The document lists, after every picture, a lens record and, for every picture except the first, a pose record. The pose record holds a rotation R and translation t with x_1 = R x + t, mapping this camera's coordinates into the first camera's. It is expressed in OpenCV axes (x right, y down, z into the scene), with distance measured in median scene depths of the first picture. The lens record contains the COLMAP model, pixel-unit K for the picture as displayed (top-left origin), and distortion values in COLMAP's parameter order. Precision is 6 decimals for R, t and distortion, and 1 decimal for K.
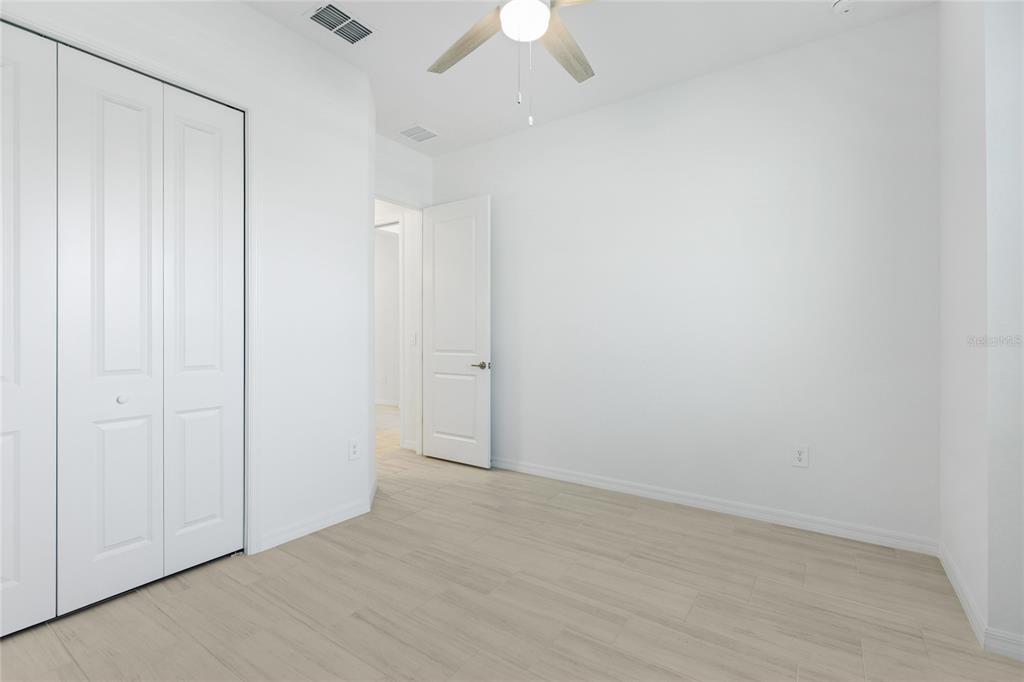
lens RADIAL K [[452.4, 0, 512.0], [0, 452.4, 341.0], [0, 0, 1]] dist [0.001474, 0.000280]
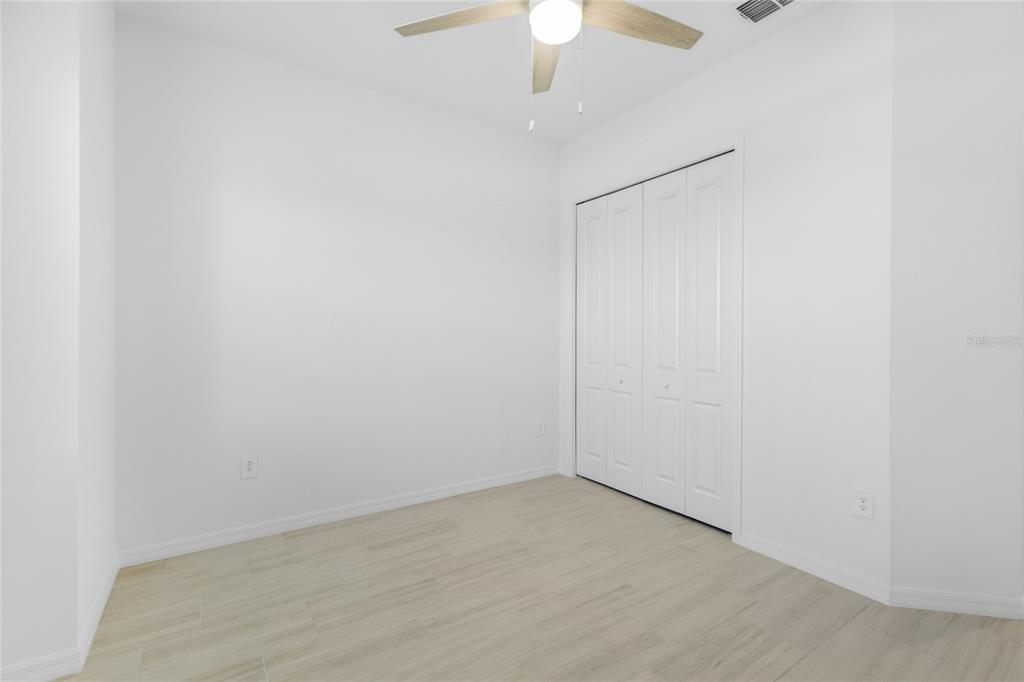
lens RADIAL K [[452.4, 0, 512.0], [0, 452.4, 341.0], [0, 0, 1]] dist [0.001474, 0.000280]
pose [[-0.373424, 0.009467, -0.927613, 0.770551], [-0.012826, 0.999800, 0.015367, -0.042839], [0.927572, 0.017636, -0.373227, 1.035241]]
